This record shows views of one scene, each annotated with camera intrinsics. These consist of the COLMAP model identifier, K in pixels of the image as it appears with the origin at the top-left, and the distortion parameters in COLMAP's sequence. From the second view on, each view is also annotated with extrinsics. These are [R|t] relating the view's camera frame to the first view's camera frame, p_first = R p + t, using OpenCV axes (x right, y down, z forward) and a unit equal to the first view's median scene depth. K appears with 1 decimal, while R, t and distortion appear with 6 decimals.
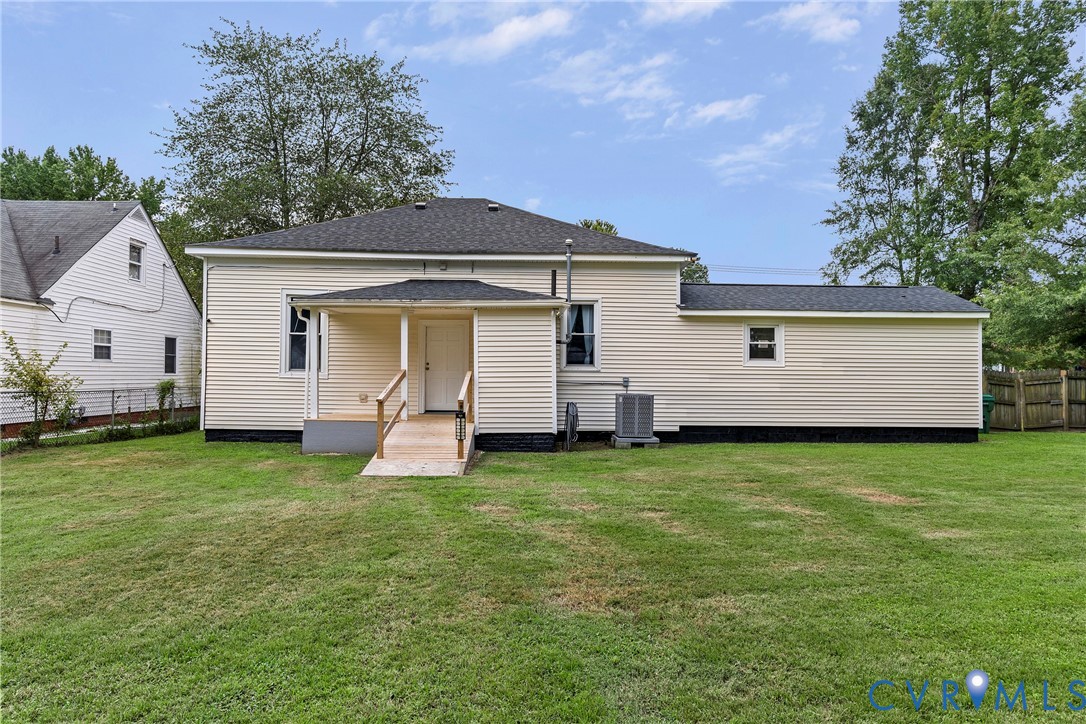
lens RADIAL K [[659.9, 0, 543.0], [0, 659.9, 362.0], [0, 0, 1]] dist [0.001786, 0.001004]
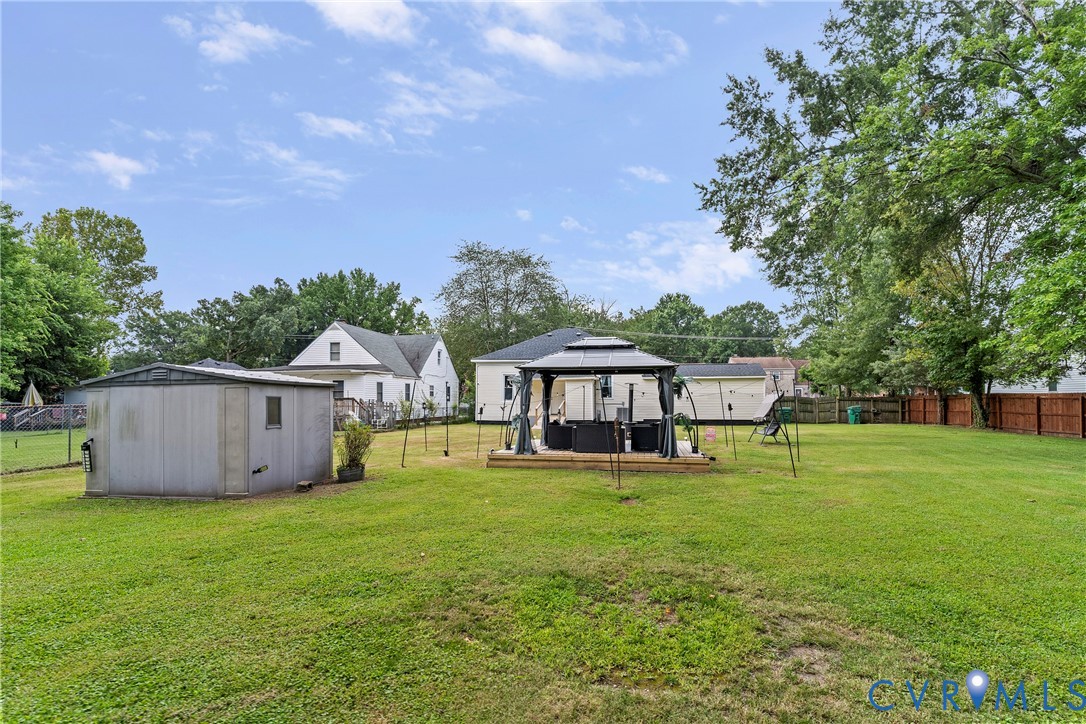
lens RADIAL K [[529.2, 0, 526.3], [0, 529.2, 392.1], [0, 0, 1]] dist [0.002309, 0.000709]
pose [[0.968999, -0.015844, -0.246557, 0.137769], [0.016103, 0.999870, -0.000965, -0.010217], [0.246540, -0.003036, 0.969128, -0.604704]]
